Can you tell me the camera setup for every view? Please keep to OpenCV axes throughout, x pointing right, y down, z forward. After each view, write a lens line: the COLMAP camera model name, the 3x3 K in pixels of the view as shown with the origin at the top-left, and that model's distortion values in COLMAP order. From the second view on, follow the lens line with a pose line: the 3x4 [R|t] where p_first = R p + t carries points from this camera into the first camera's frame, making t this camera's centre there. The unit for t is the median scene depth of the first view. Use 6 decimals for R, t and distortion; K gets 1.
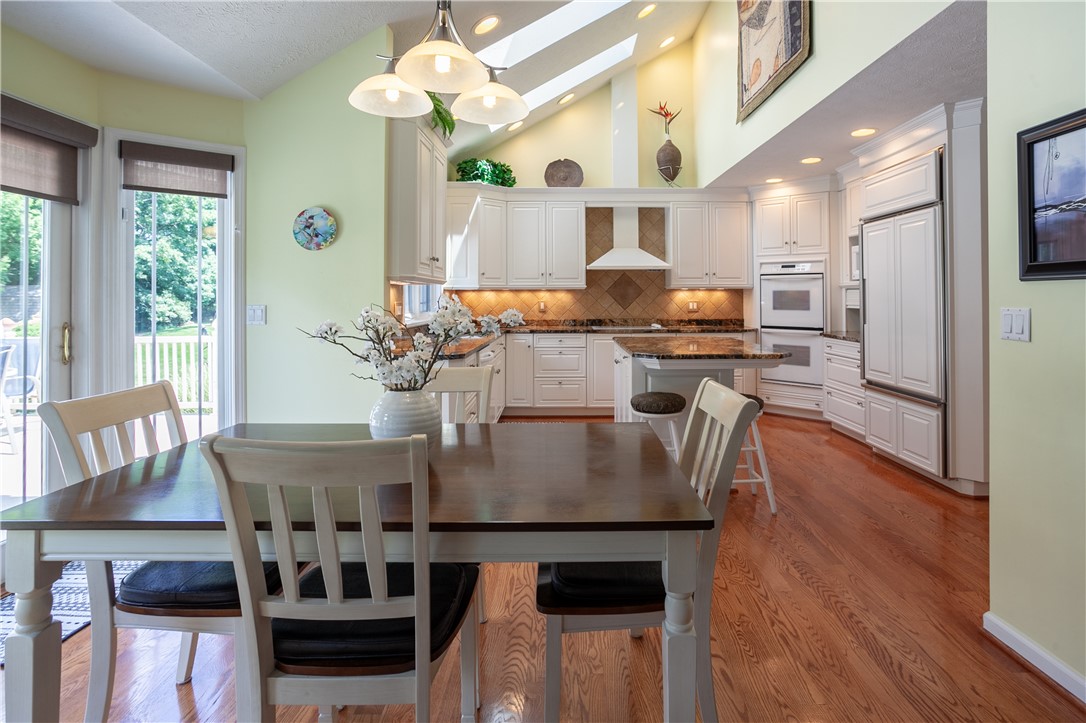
lens RADIAL K [[566.9, 0, 549.6], [0, 566.9, 290.0], [0, 0, 1]] dist [0.001880, 0.000191]
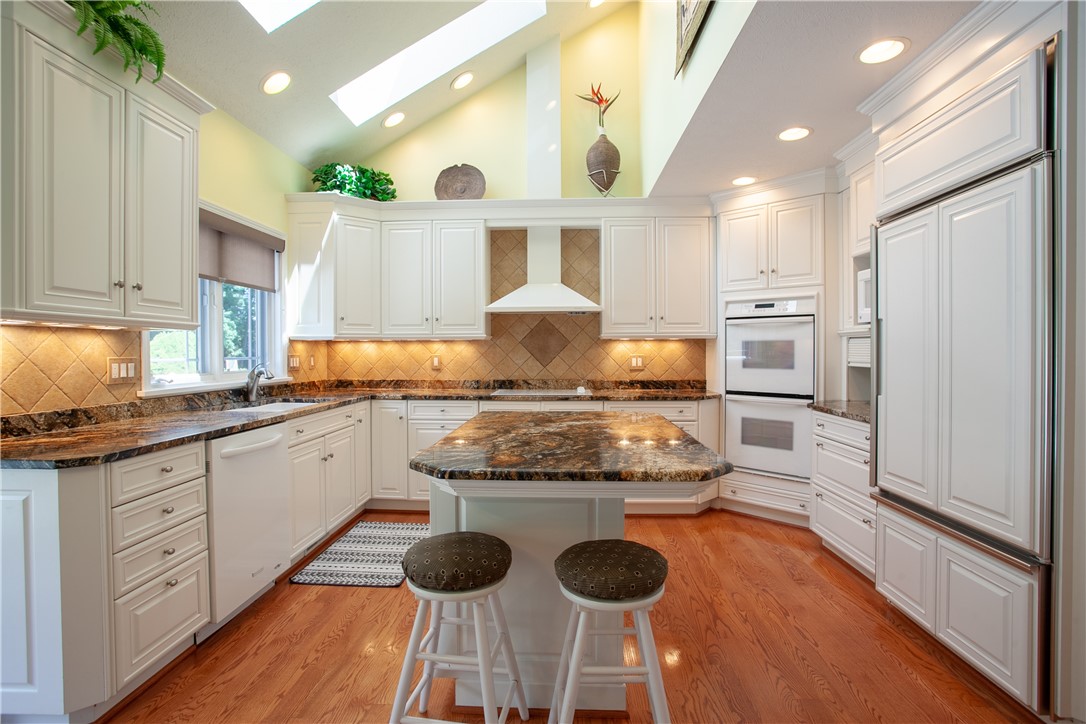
lens RADIAL K [[520.6, 0, 543.0], [0, 520.6, 362.0], [0, 0, 1]] dist [-0.032931, 0.001591]
pose [[0.998796, 0.001228, -0.049043, 0.174433], [0.000324, 0.999499, 0.031641, 0.006696], [0.049057, -0.031619, 0.998295, 0.339161]]
